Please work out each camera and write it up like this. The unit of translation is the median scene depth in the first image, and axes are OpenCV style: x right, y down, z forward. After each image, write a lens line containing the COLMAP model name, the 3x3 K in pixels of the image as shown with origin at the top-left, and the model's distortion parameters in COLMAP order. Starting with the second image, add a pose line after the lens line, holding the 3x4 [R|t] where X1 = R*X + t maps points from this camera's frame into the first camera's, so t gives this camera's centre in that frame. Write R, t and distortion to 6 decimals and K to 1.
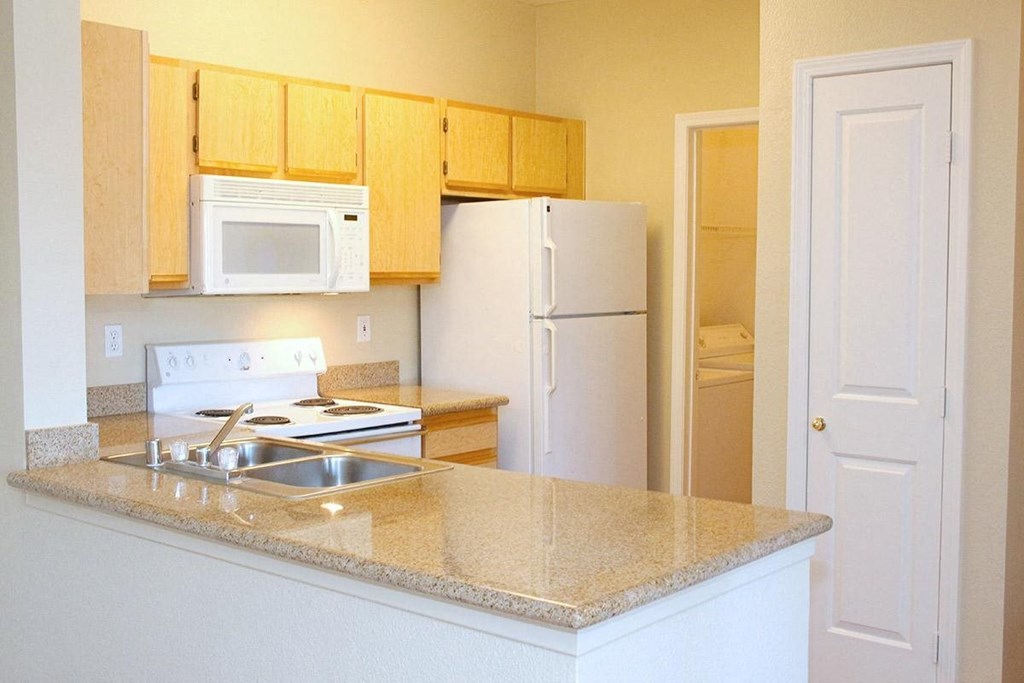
lens RADIAL K [[1214.7, 0, 512.0], [0, 1214.7, 341.5], [0, 0, 1]] dist [-0.013531, 0.308101]
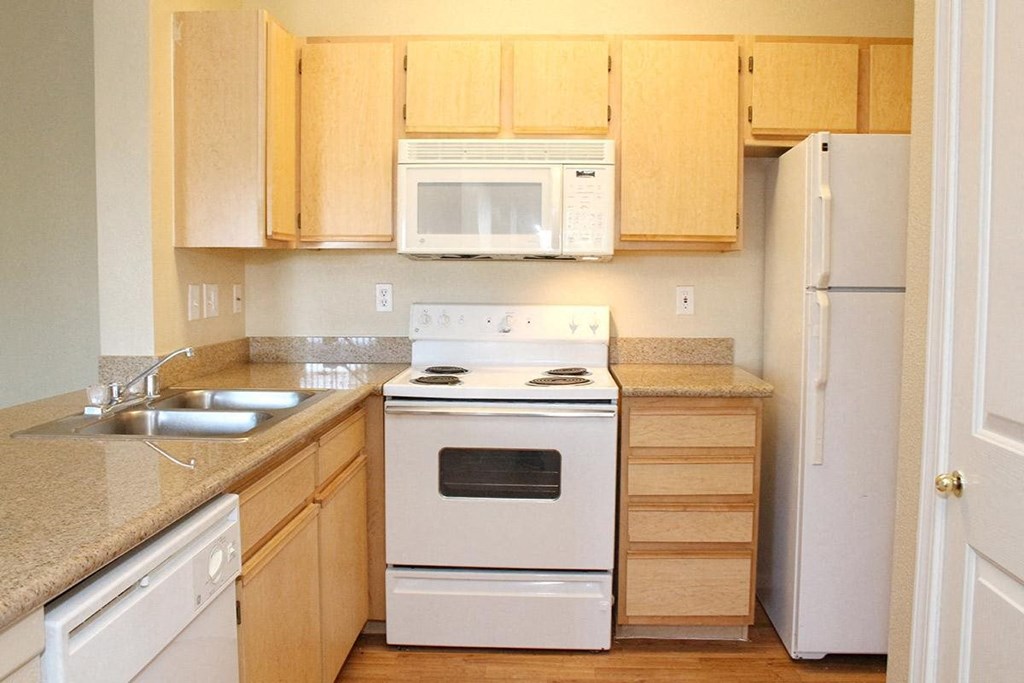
lens RADIAL K [[888.9, 0, 512.0], [0, 888.9, 341.5], [0, 0, 1]] dist [-0.091475, 0.002295]
pose [[0.624663, 0.059690, -0.778609, 0.361783], [-0.053570, 0.998001, 0.033532, 0.005527], [0.779055, 0.020764, 0.626612, 0.530598]]
